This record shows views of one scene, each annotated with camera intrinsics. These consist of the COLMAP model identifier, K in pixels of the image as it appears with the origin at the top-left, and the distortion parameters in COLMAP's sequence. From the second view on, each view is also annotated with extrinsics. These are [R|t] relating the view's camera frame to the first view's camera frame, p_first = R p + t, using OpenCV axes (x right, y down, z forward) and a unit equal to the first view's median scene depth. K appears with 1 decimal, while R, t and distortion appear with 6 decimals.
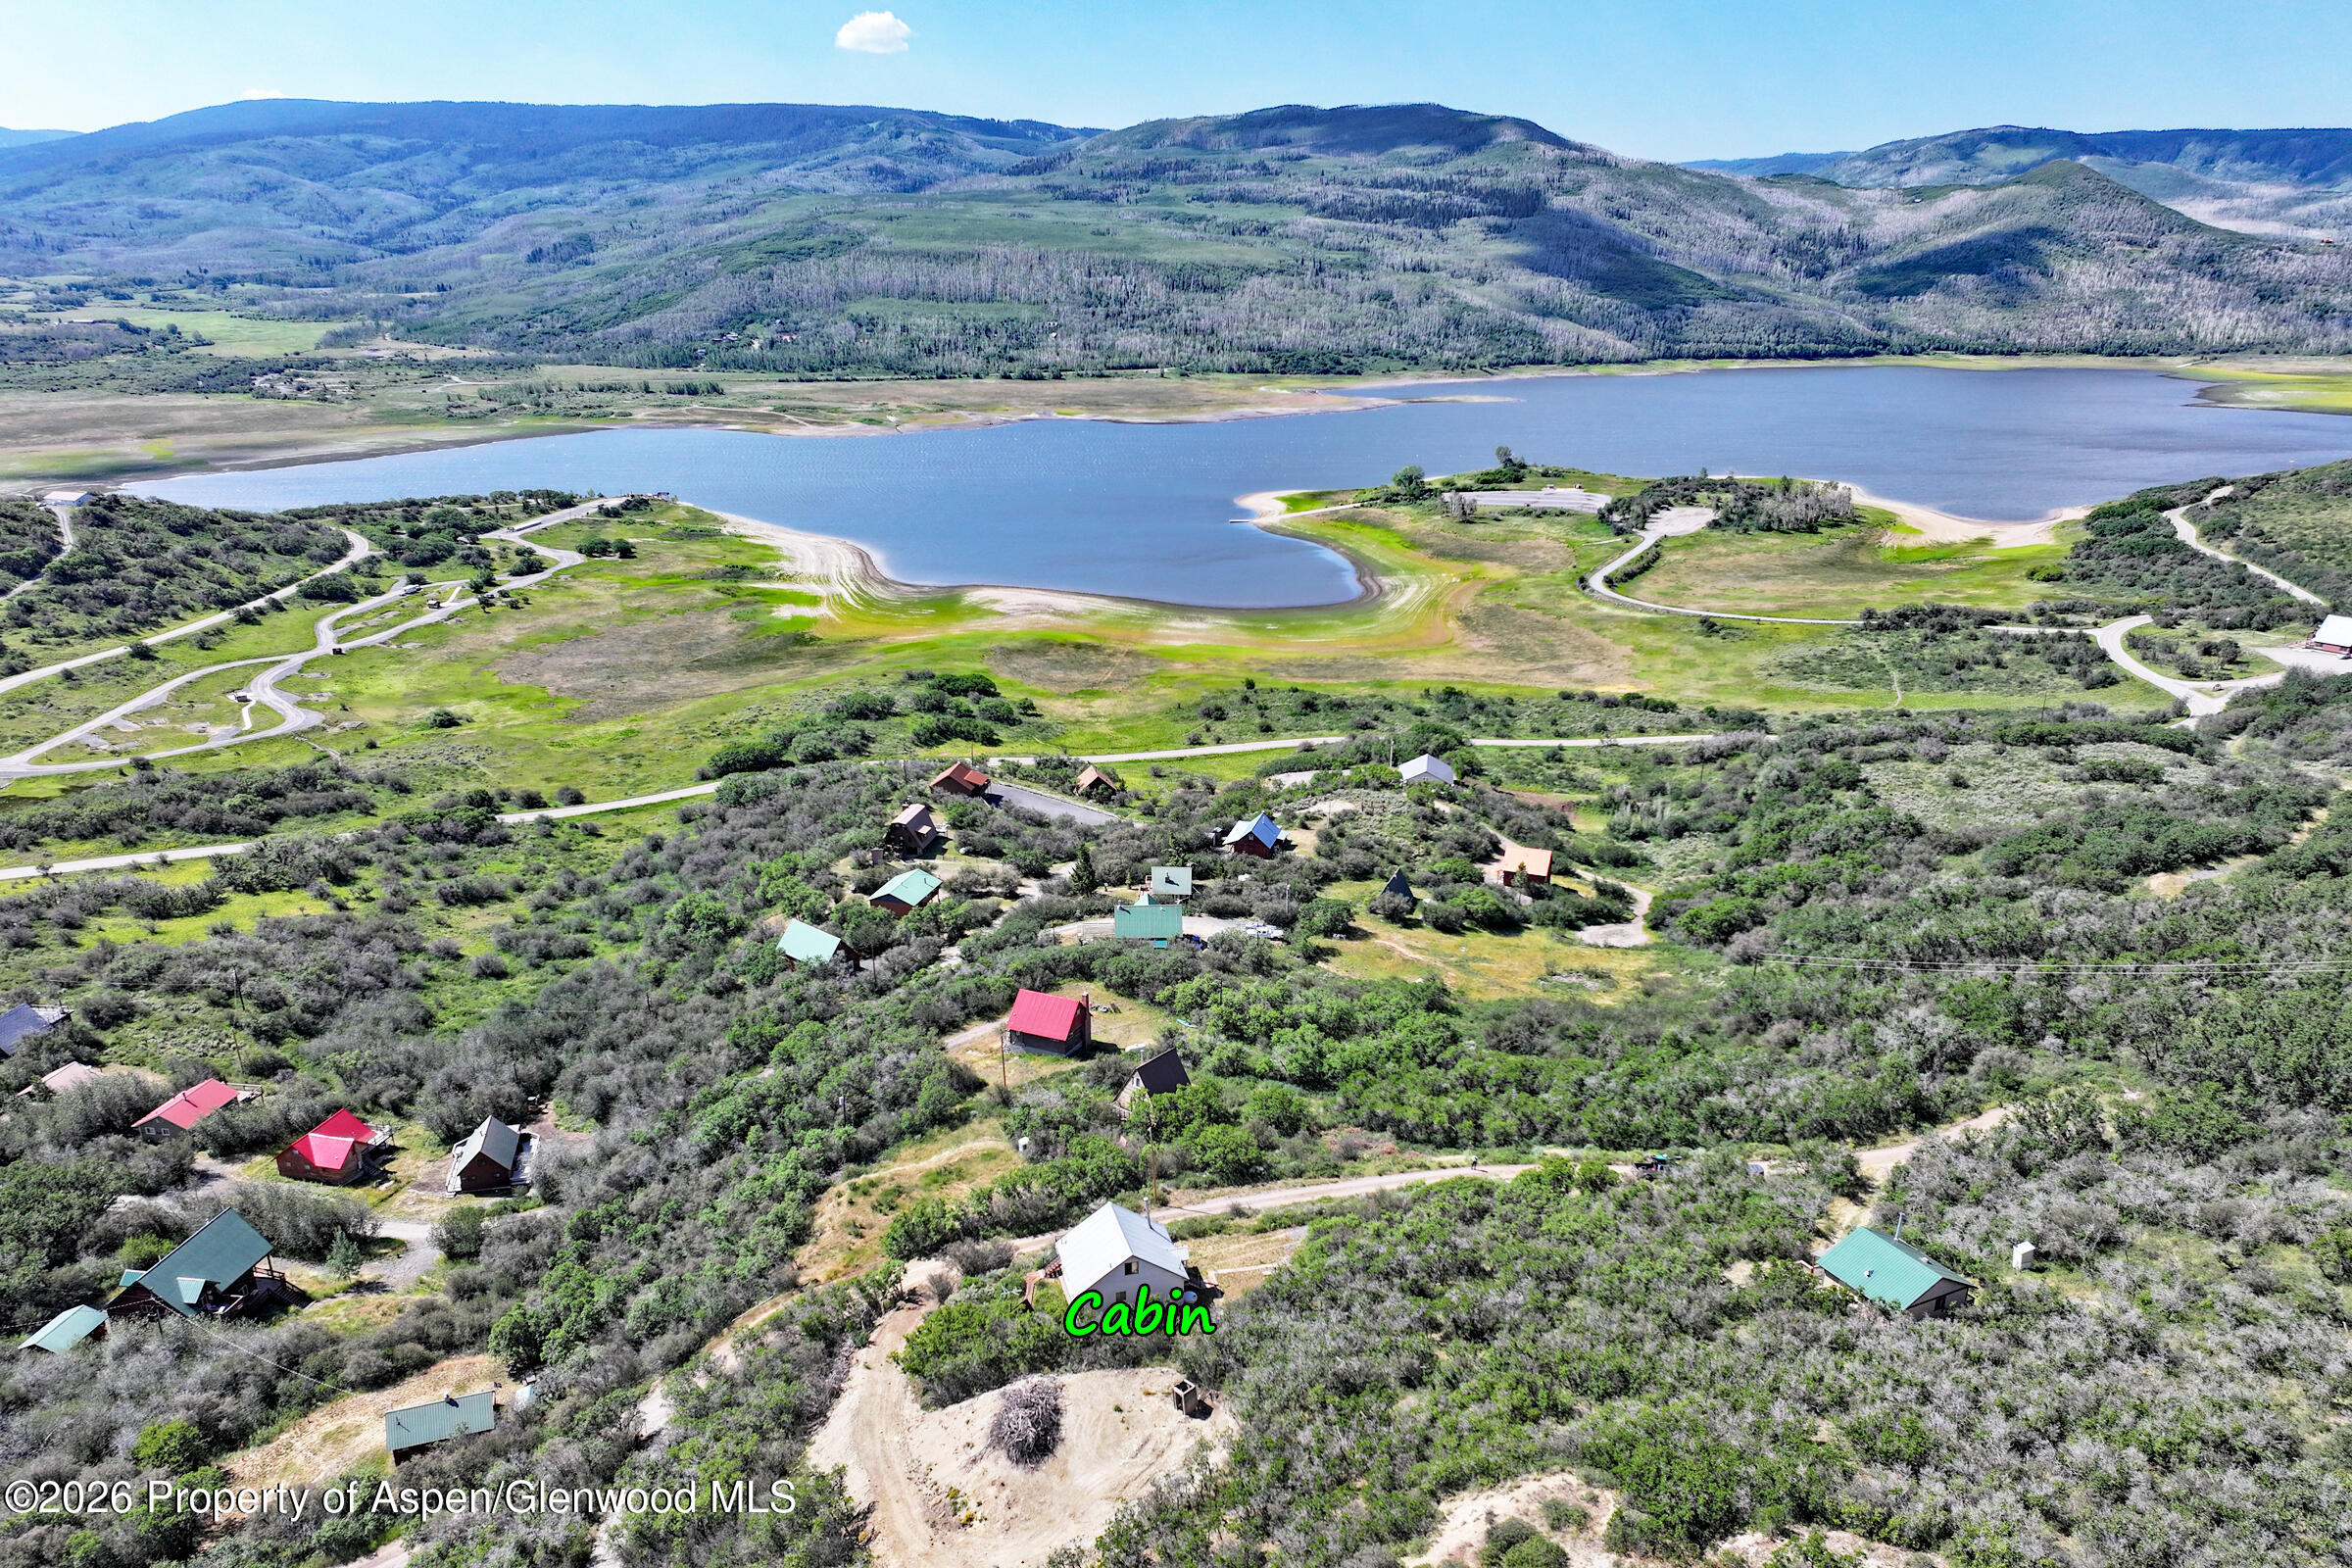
lens RADIAL K [[1639.9, 0, 1175.7], [0, 1639.9, 874.6], [0, 0, 1]] dist [-0.004093, 0.014416]
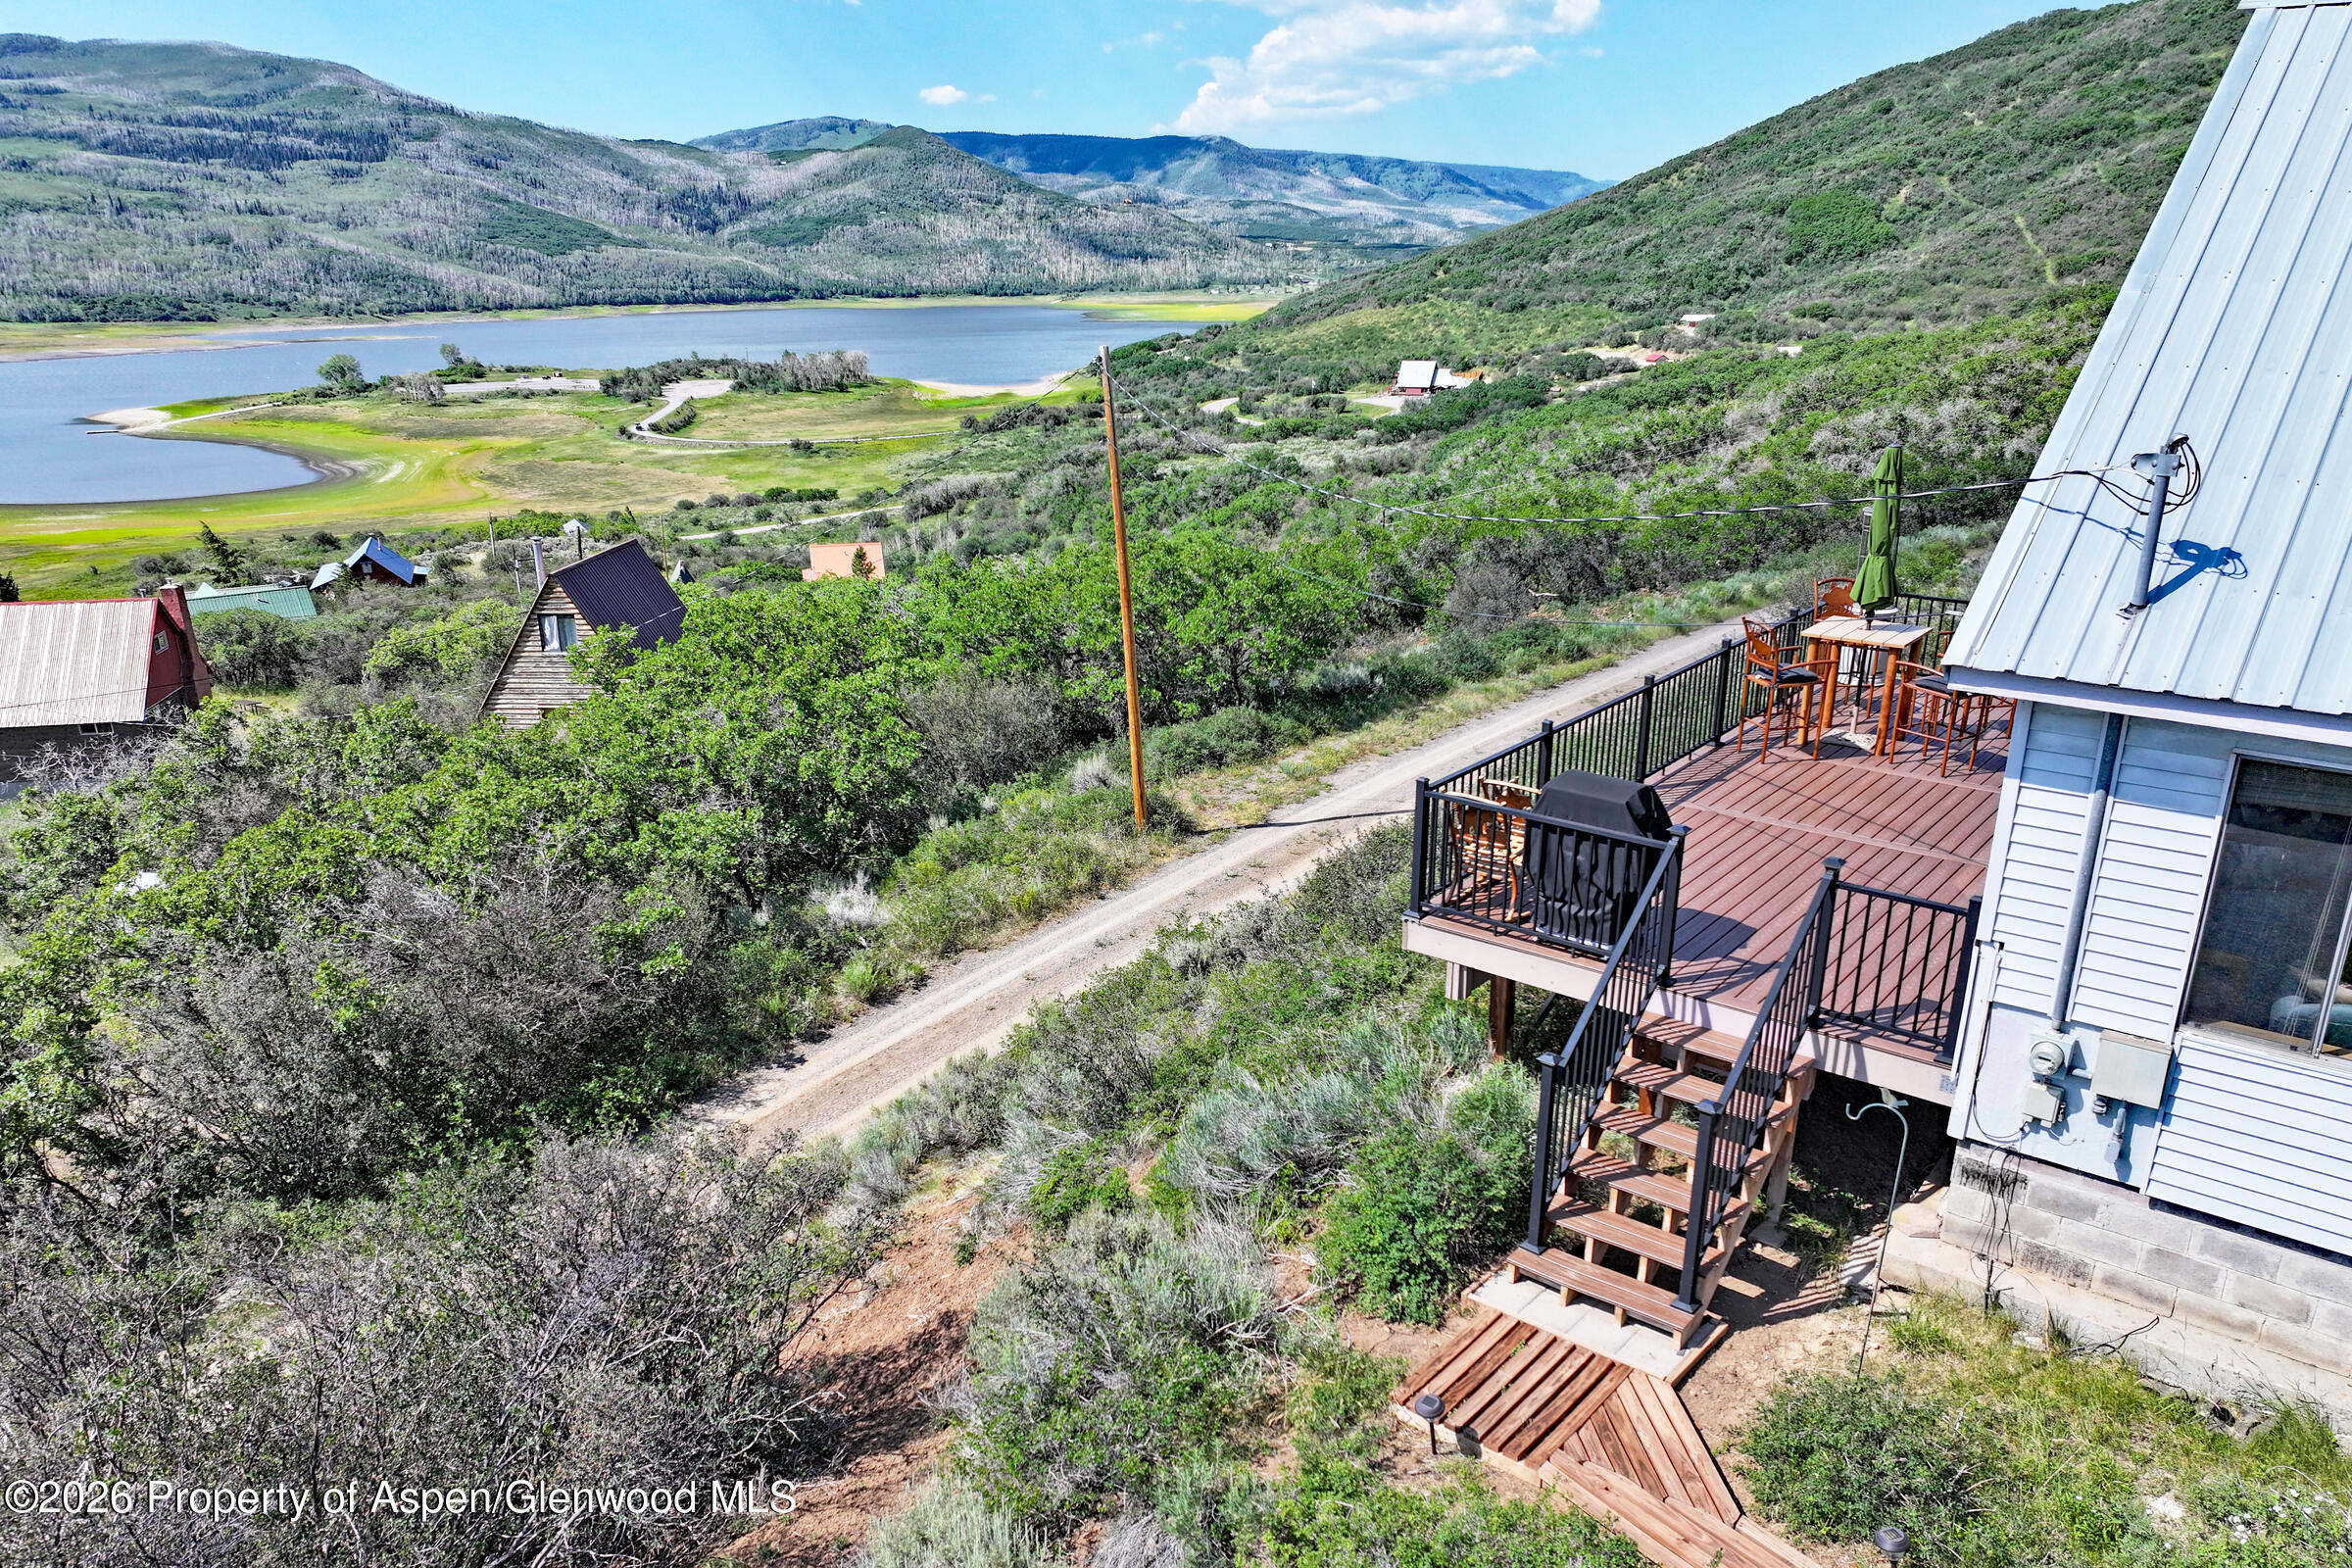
lens RADIAL K [[1639.9, 0, 1174.9], [0, 1639.9, 878.5], [0, 0, 1]] dist [-0.004093, 0.014416]
pose [[0.808554, -0.210974, 0.549300, -0.022248], [0.211112, 0.975373, 0.063868, 0.039041], [-0.549247, 0.064323, 0.833181, 0.169752]]
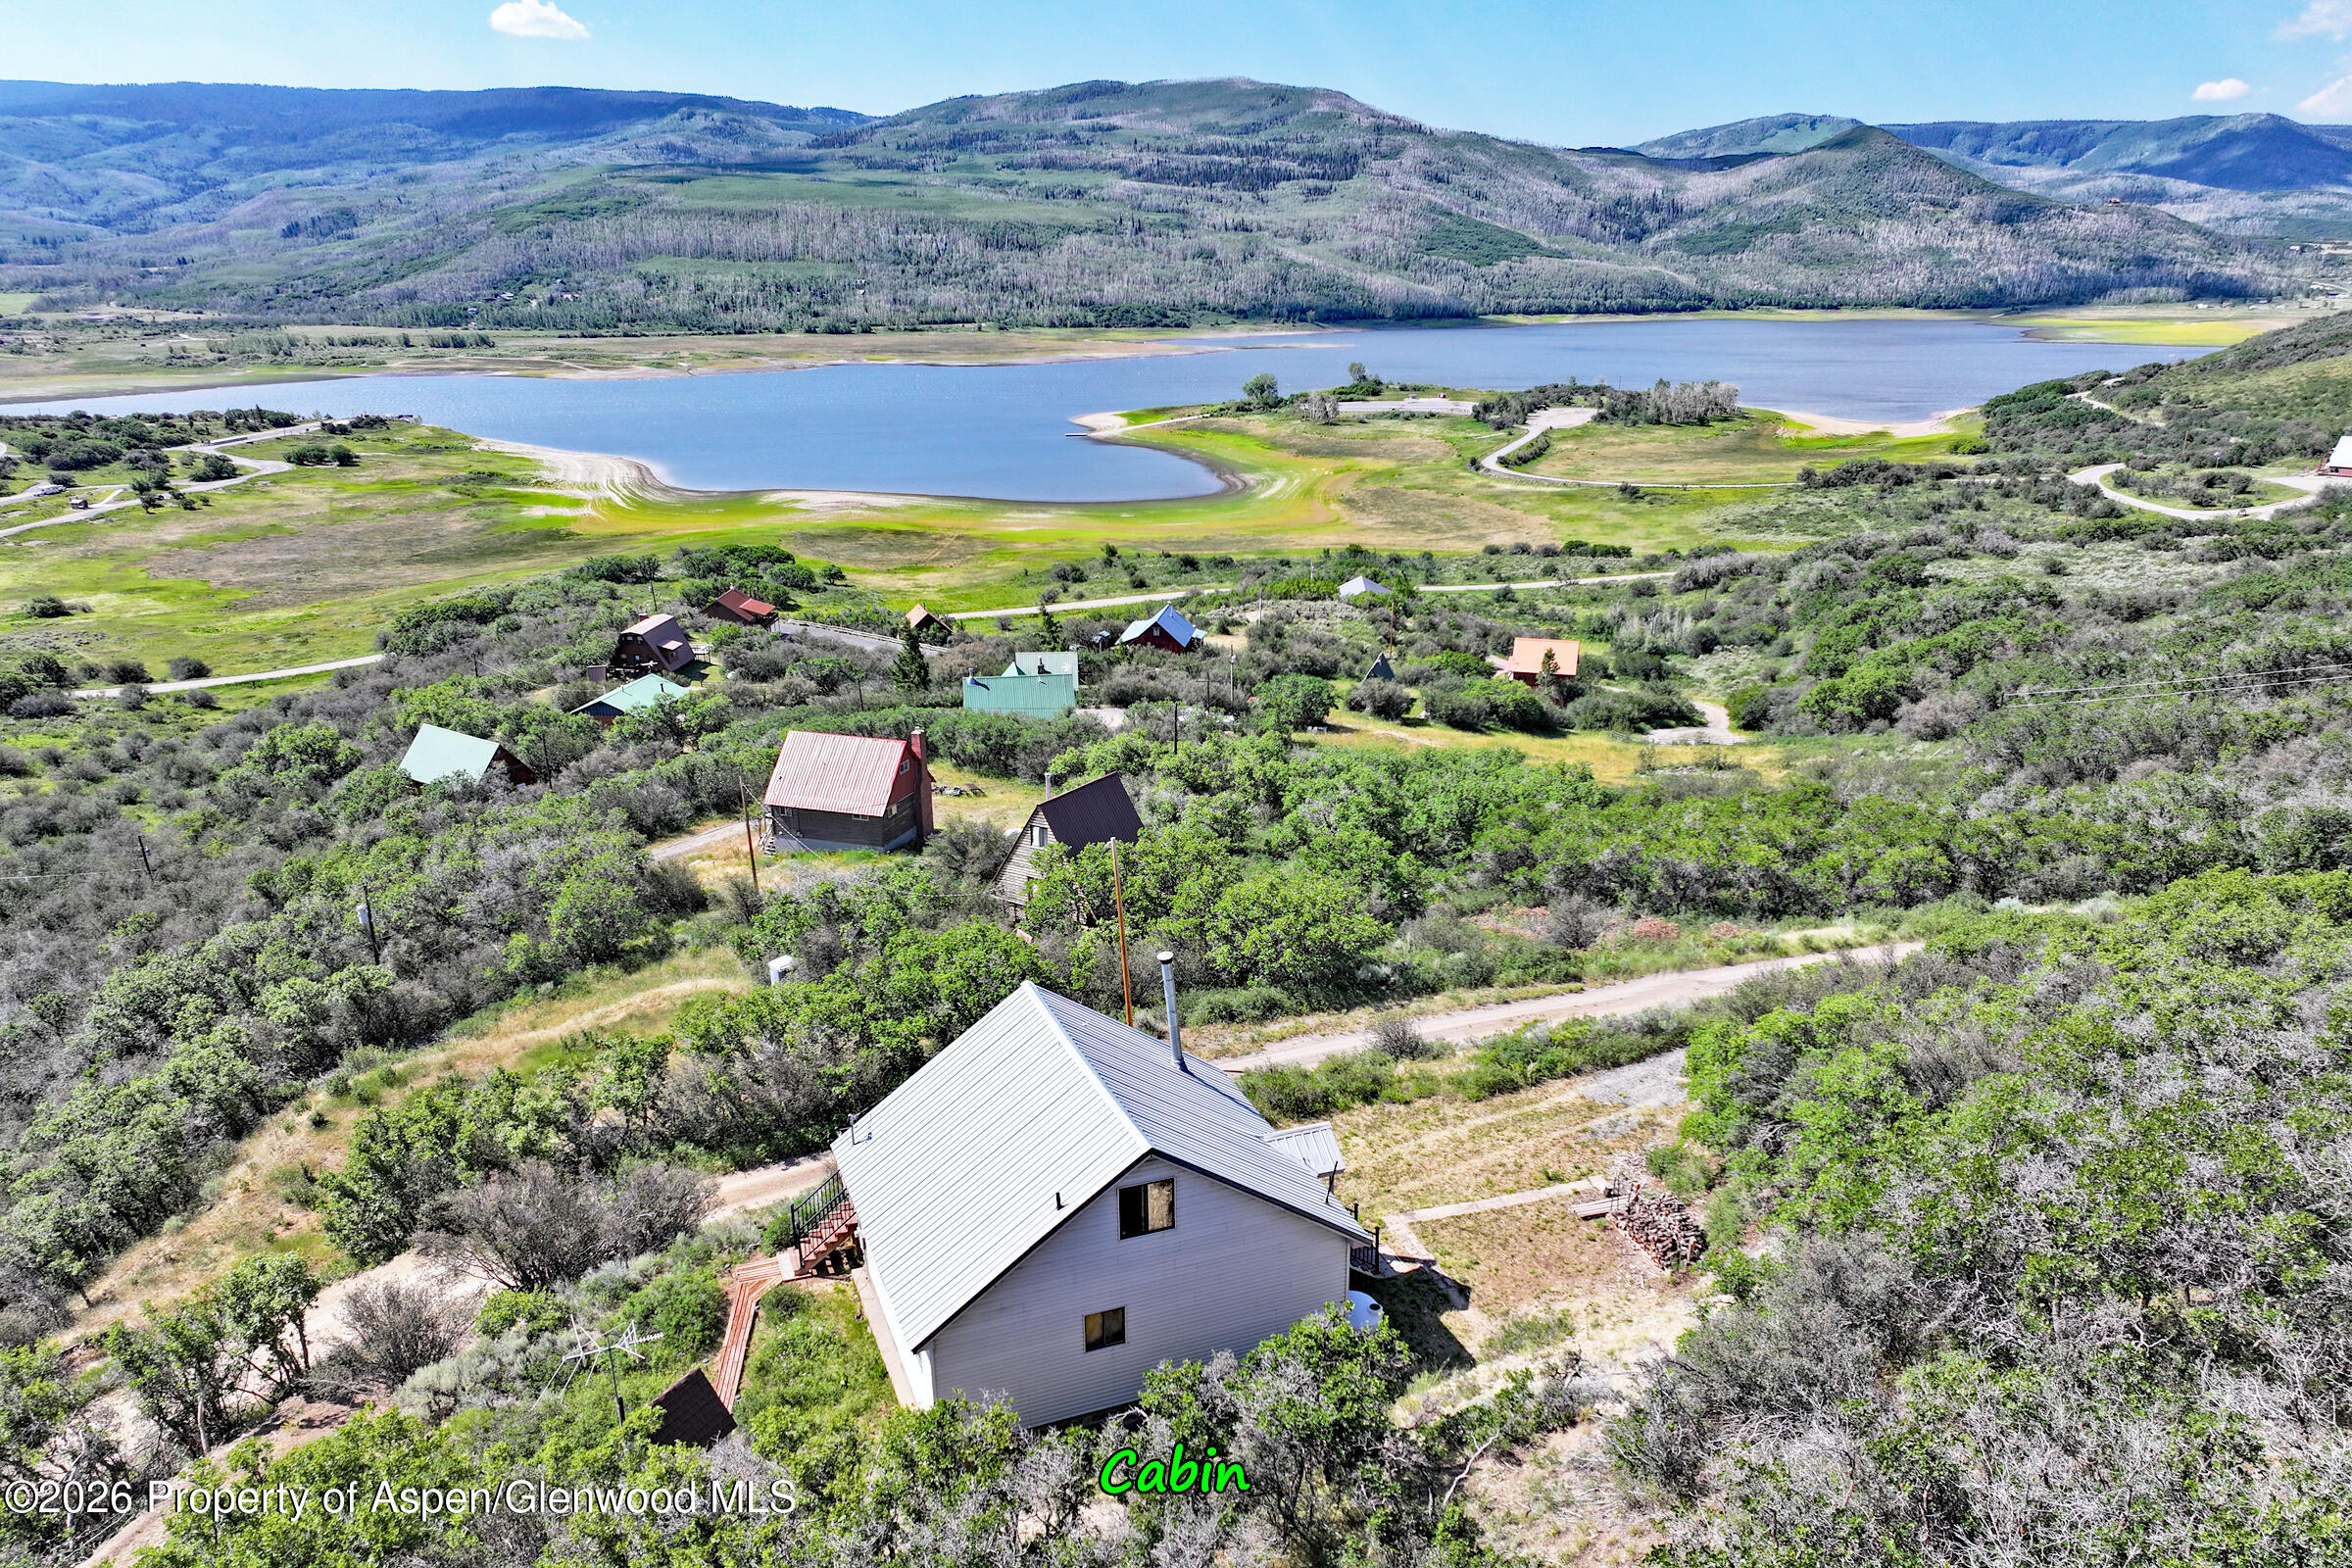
lens RADIAL K [[1639.9, 0, 1174.7], [0, 1639.9, 877.5], [0, 0, 1]] dist [-0.004093, 0.014416]
pose [[0.994212, -0.042761, 0.098559, -0.007375], [0.042832, 0.999081, 0.001401, 0.032096], [-0.098529, 0.002828, 0.995130, 0.127689]]
